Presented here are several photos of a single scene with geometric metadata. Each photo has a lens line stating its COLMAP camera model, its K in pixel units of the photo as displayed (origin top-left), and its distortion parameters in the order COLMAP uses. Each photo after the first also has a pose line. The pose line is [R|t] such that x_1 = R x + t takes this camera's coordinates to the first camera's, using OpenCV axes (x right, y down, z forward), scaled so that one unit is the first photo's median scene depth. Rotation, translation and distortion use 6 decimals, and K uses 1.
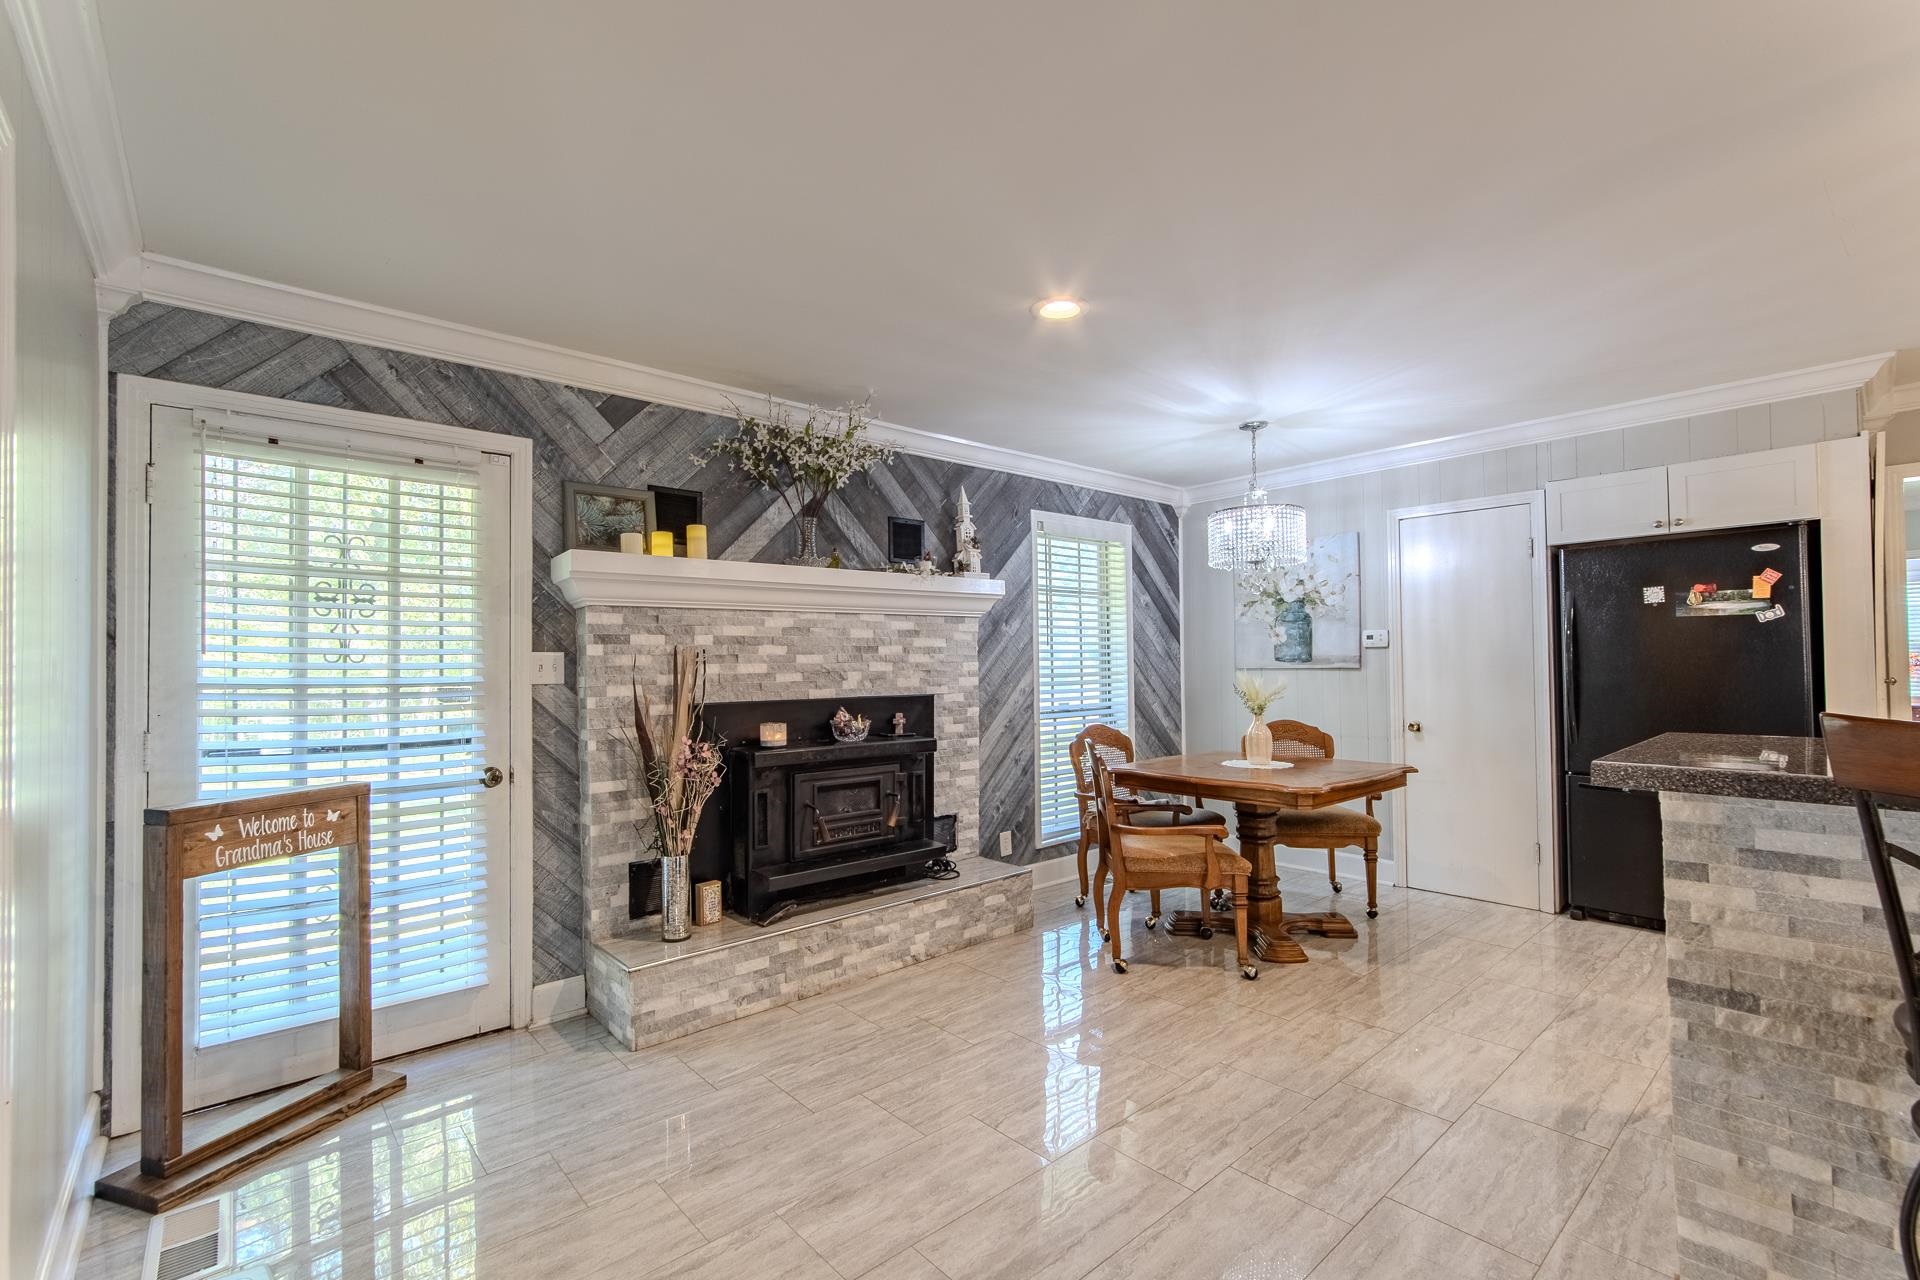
lens RADIAL K [[844.2, 0, 956.8], [0, 844.2, 648.7], [0, 0, 1]] dist [0.003809, -0.000169]
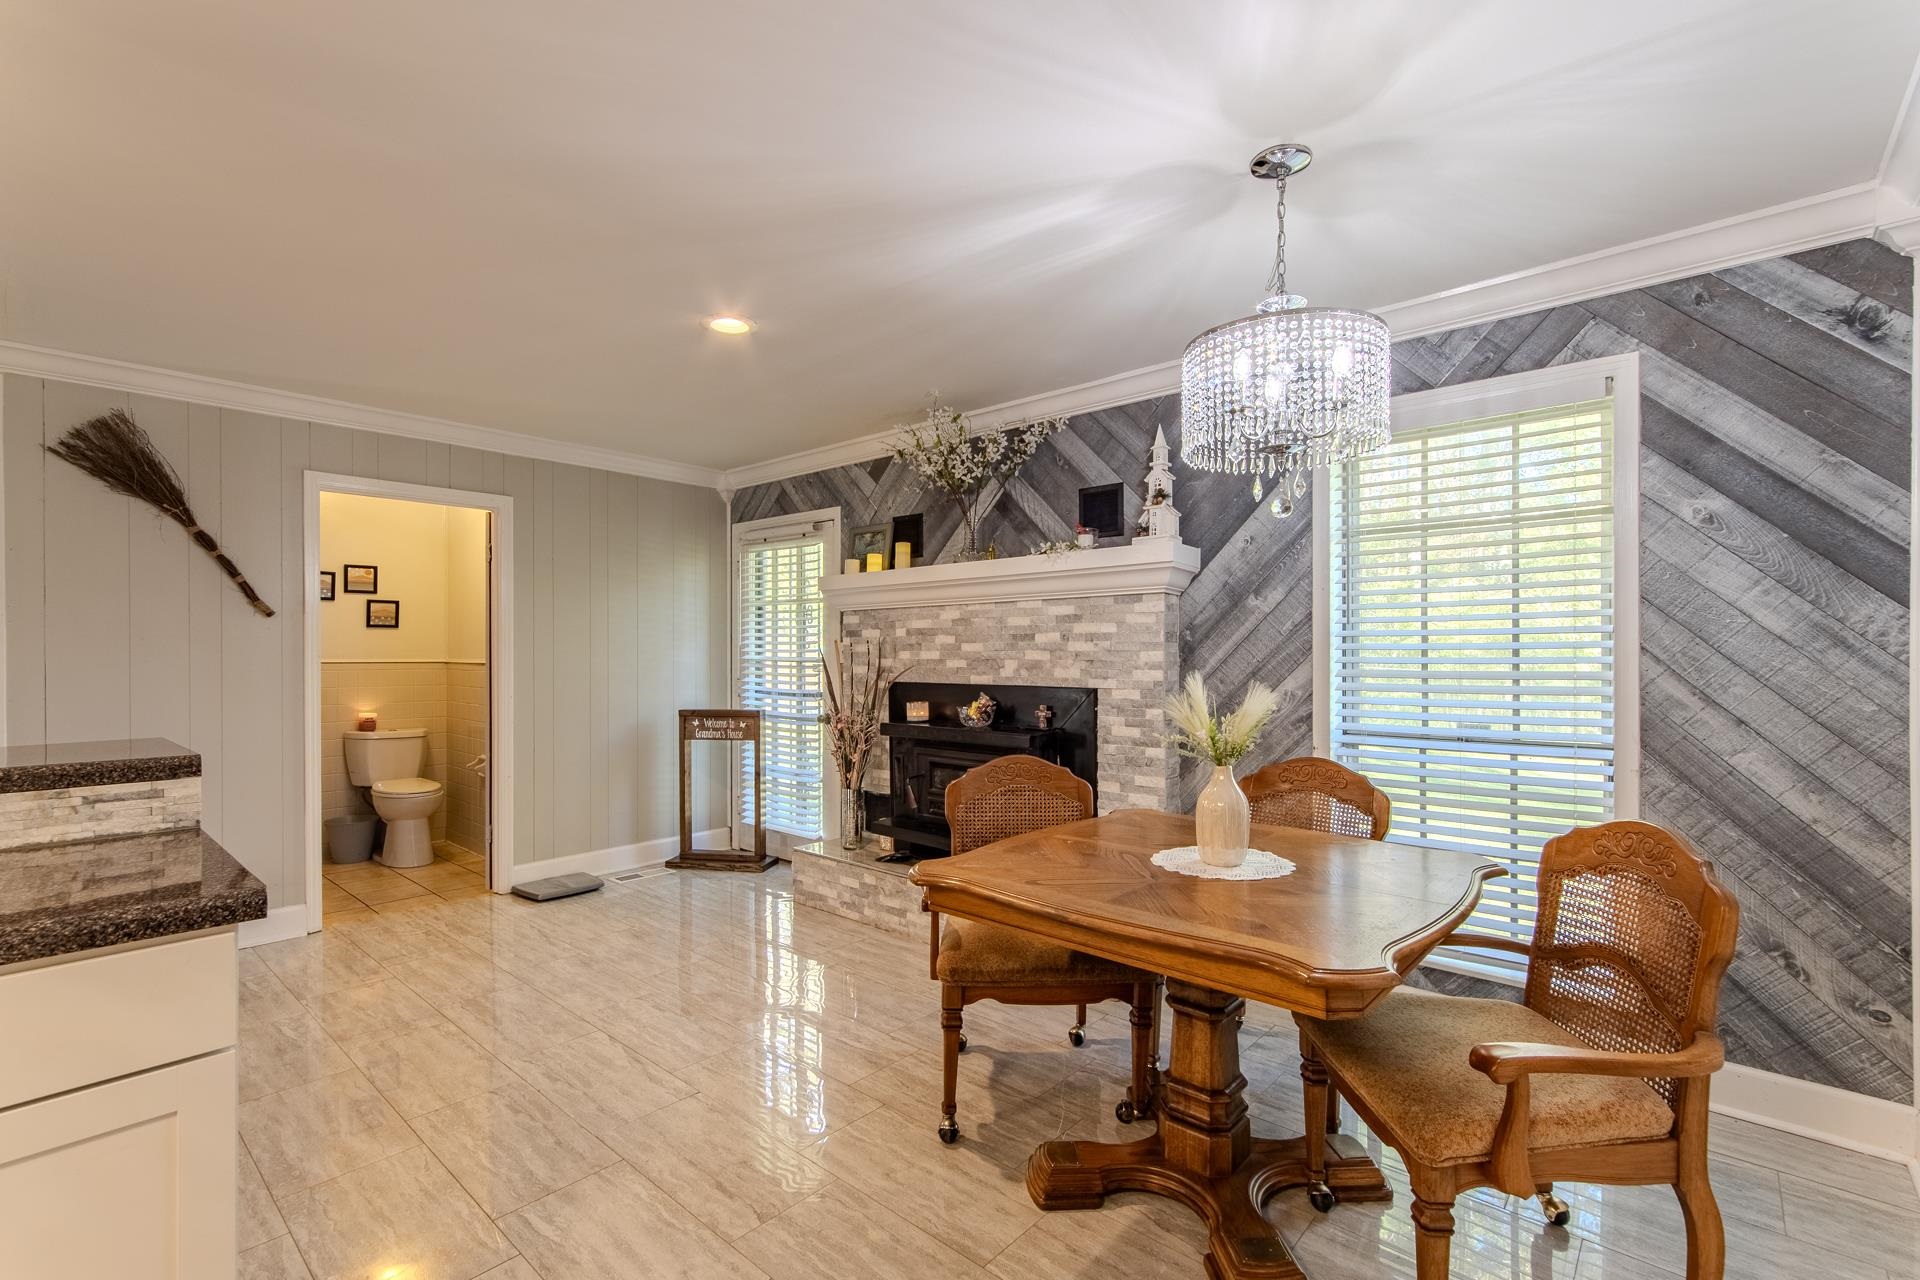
lens RADIAL K [[844.2, 0, 960.6], [0, 844.2, 653.2], [0, 0, 1]] dist [0.003809, -0.000169]
pose [[0.128506, 0.015295, -0.991591, 0.851926], [0.020700, 0.999622, 0.018101, 0.000053], [0.991493, -0.022852, 0.128141, 0.802542]]
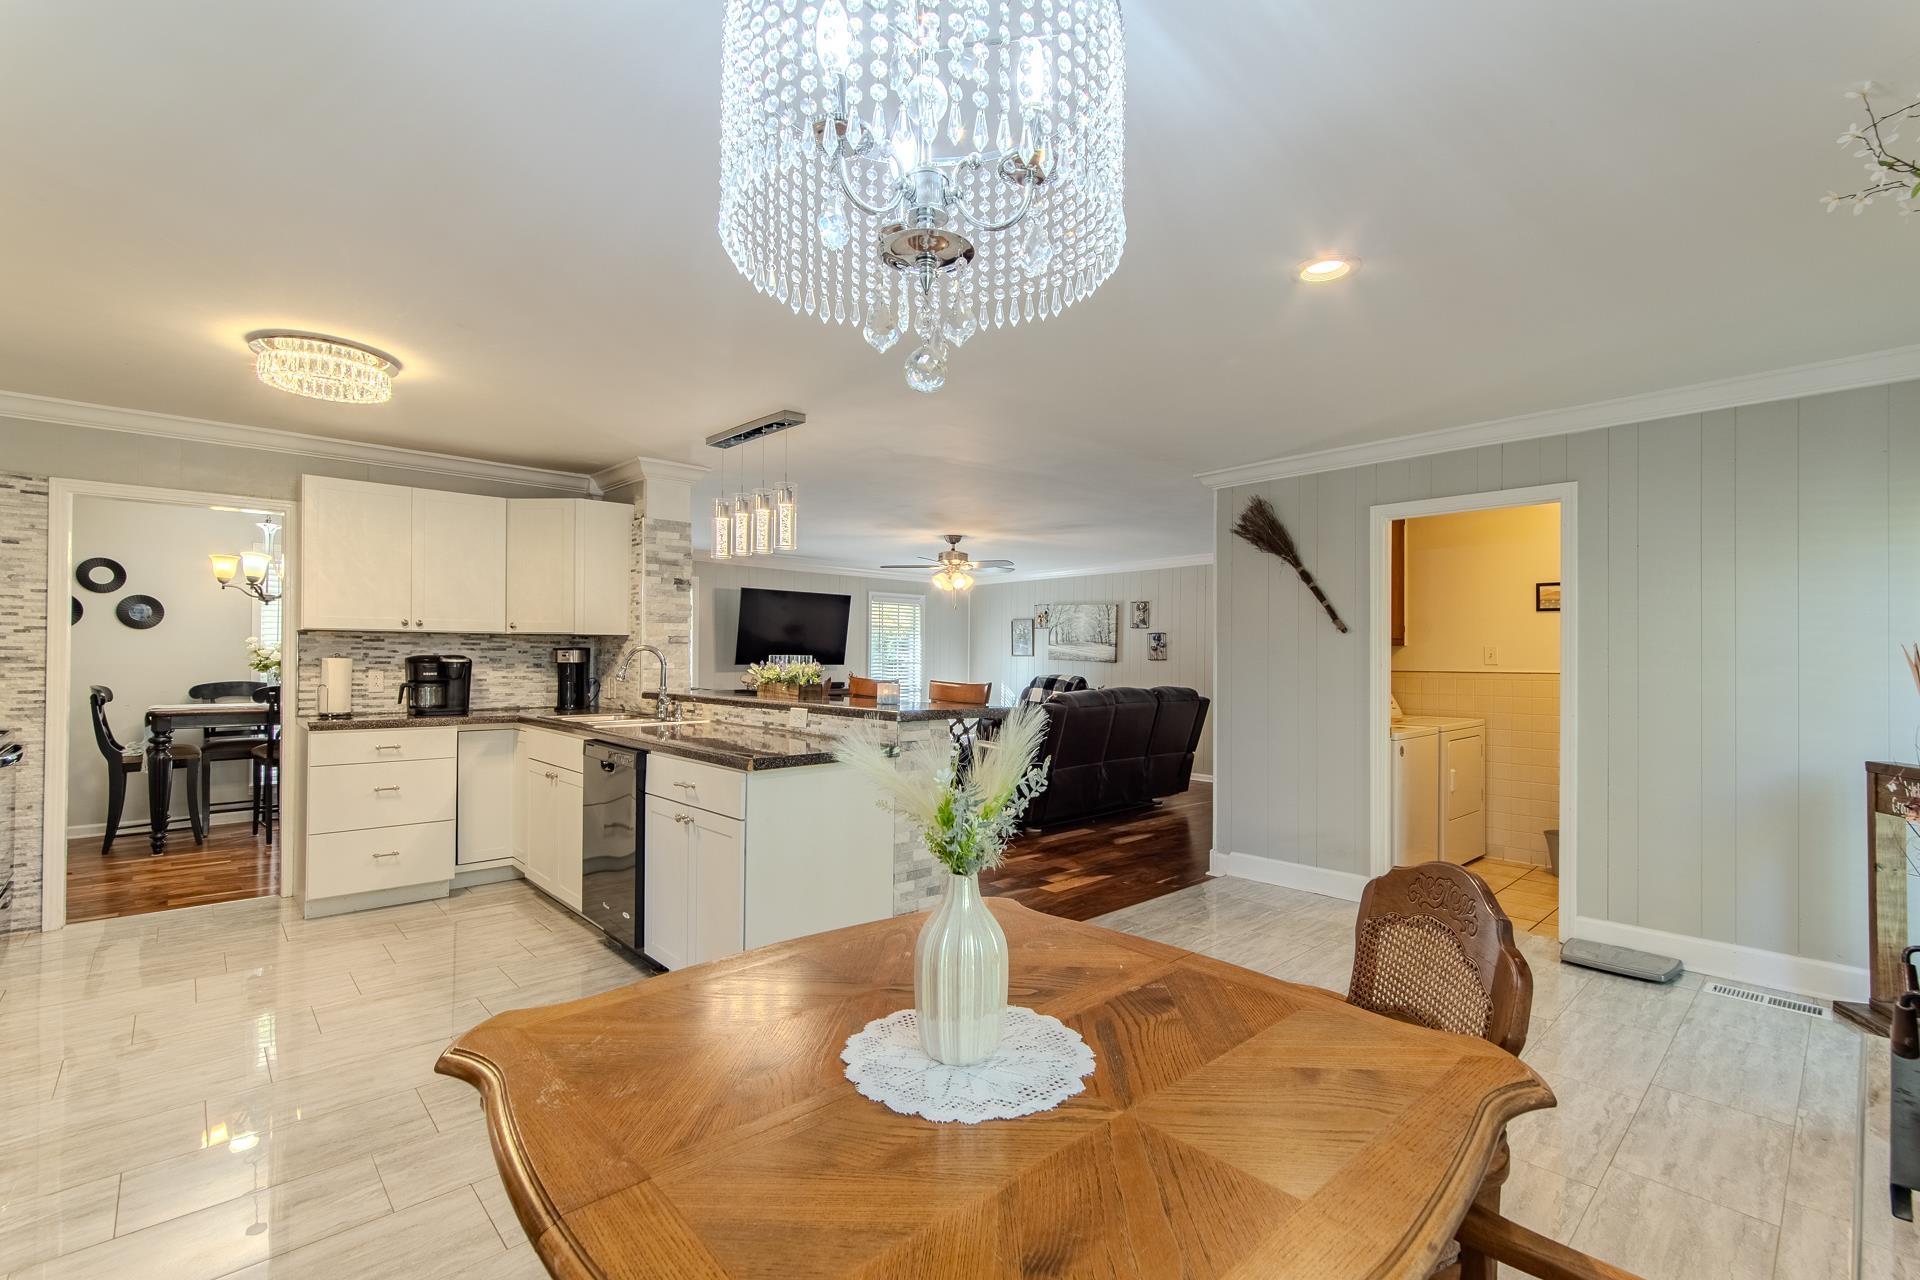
lens RADIAL K [[844.2, 0, 955.5], [0, 844.2, 651.3], [0, 0, 1]] dist [0.003809, -0.000169]
pose [[-0.999690, 0.008580, -0.023360, 0.370937], [0.009209, 0.999594, -0.026954, 0.013299], [0.023119, -0.027161, -0.999364, 1.311556]]
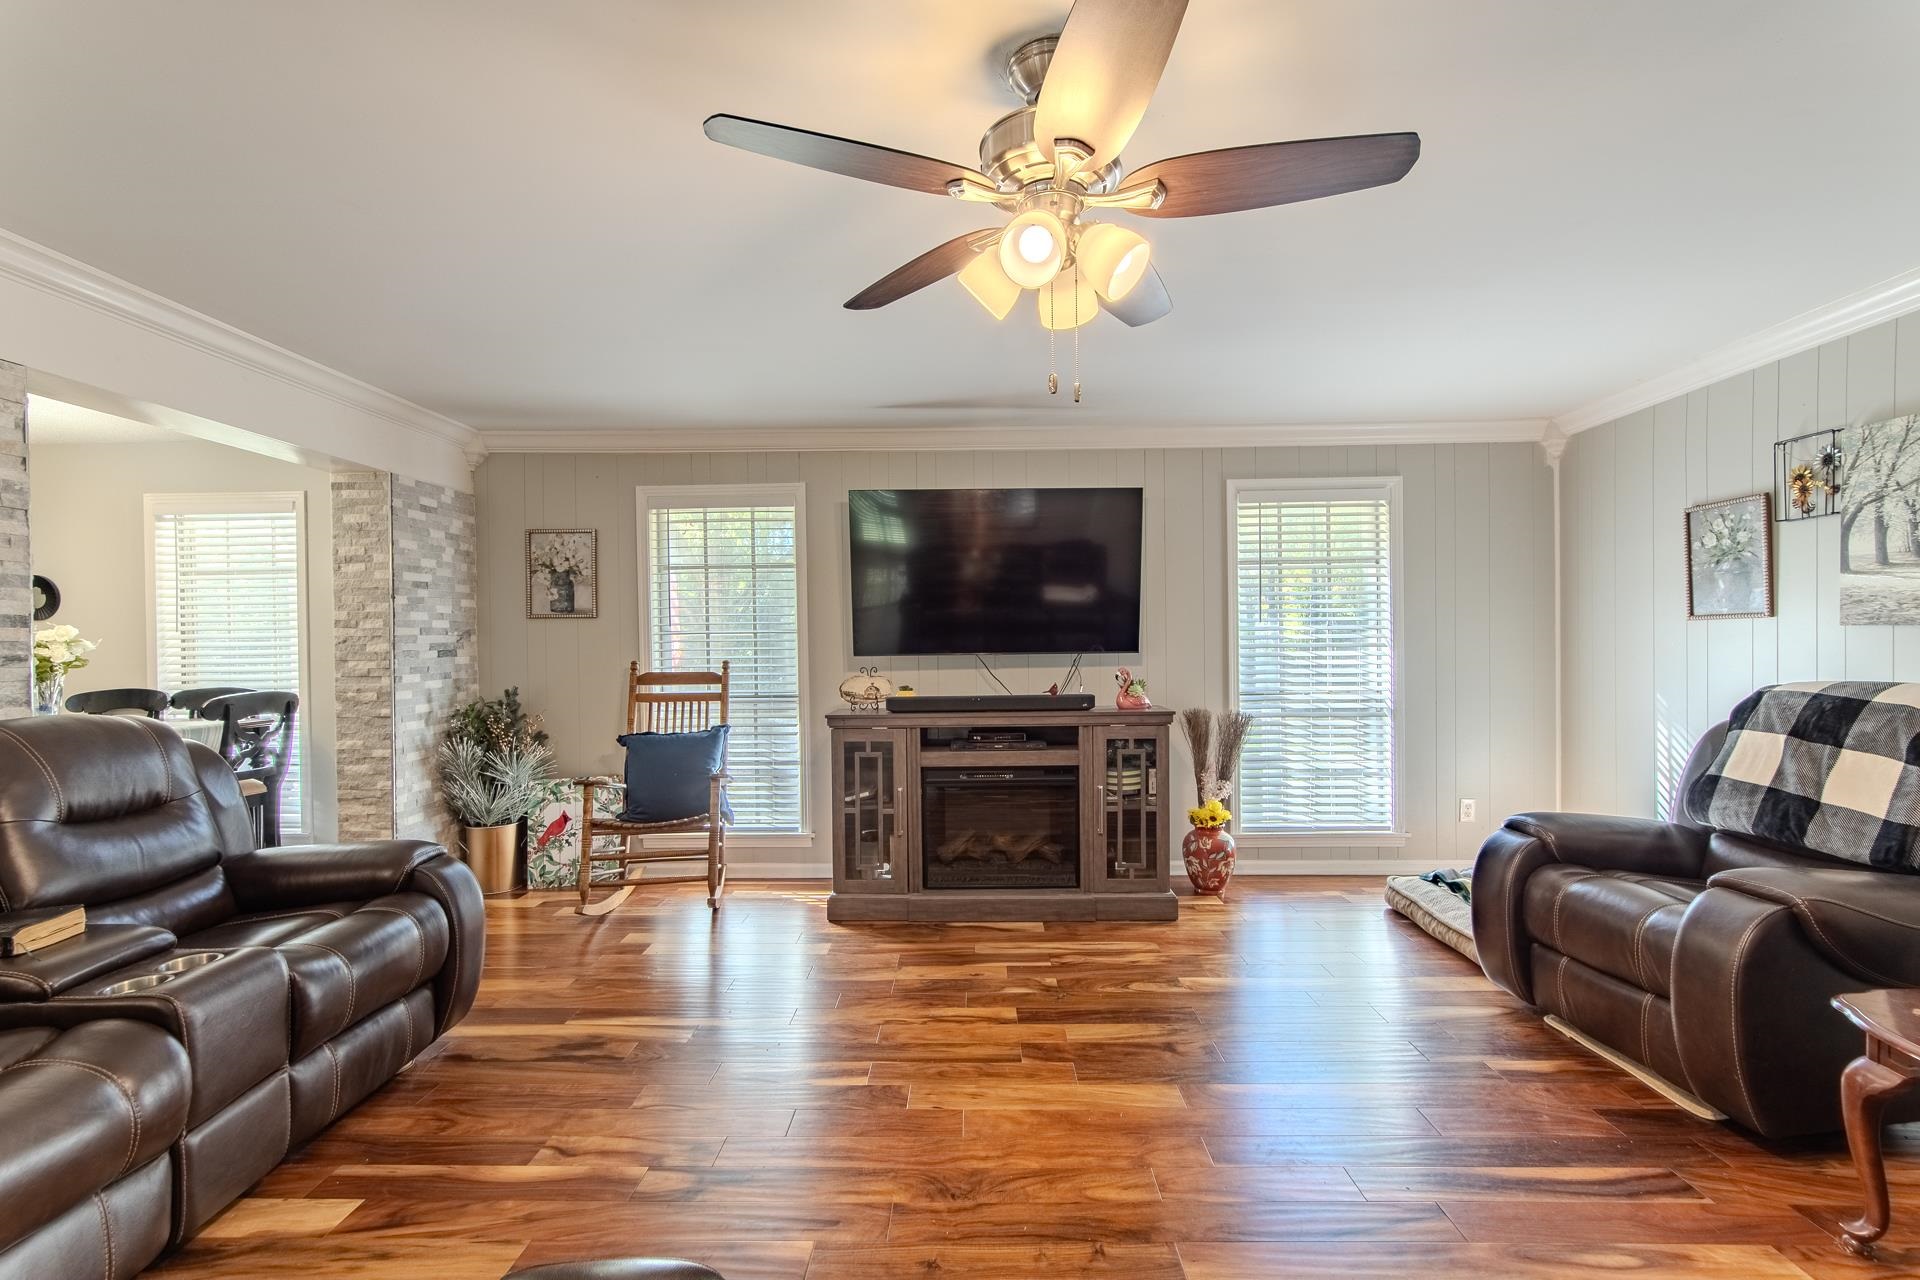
lens RADIAL K [[844.2, 0, 955.4], [0, 844.2, 650.0], [0, 0, 1]] dist [0.003809, -0.000169]
pose [[-0.739943, 0.022858, 0.672281, 0.073428], [0.011850, 0.999710, -0.020948, -0.001867], [-0.672565, -0.007534, -0.740000, -0.372731]]
